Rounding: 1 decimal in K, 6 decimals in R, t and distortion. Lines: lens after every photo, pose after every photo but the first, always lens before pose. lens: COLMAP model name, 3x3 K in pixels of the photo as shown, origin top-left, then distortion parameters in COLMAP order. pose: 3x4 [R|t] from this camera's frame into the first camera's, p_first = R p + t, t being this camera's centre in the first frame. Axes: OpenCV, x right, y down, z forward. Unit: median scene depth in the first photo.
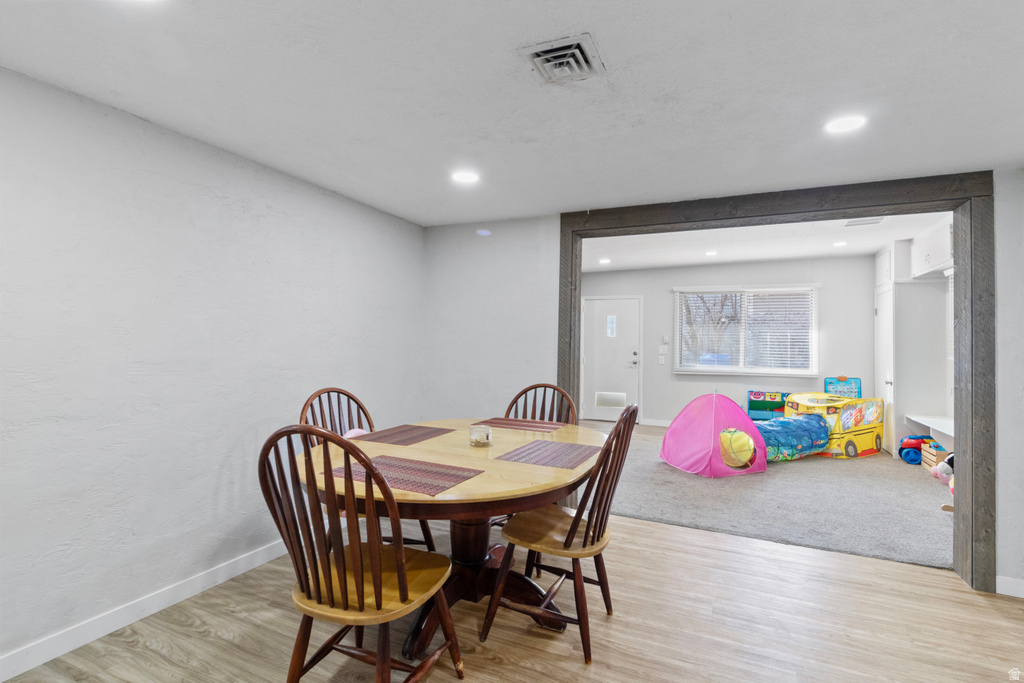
lens RADIAL K [[508.0, 0, 510.8], [0, 508.0, 342.6], [0, 0, 1]] dist [-0.002580, -0.000430]
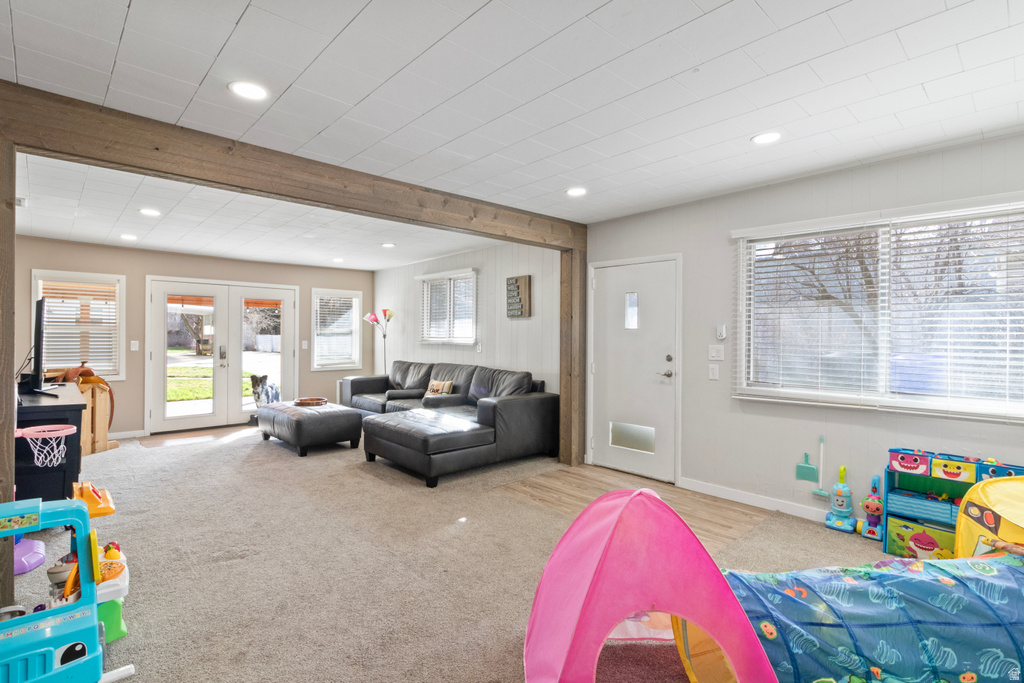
lens RADIAL K [[508.0, 0, 512.8], [0, 508.0, 338.4], [0, 0, 1]] dist [-0.002580, -0.000430]
pose [[0.928801, -0.003566, -0.370562, 0.331046], [0.006755, 0.999950, 0.007307, -0.006017], [0.370517, -0.009290, 0.928779, 0.474649]]
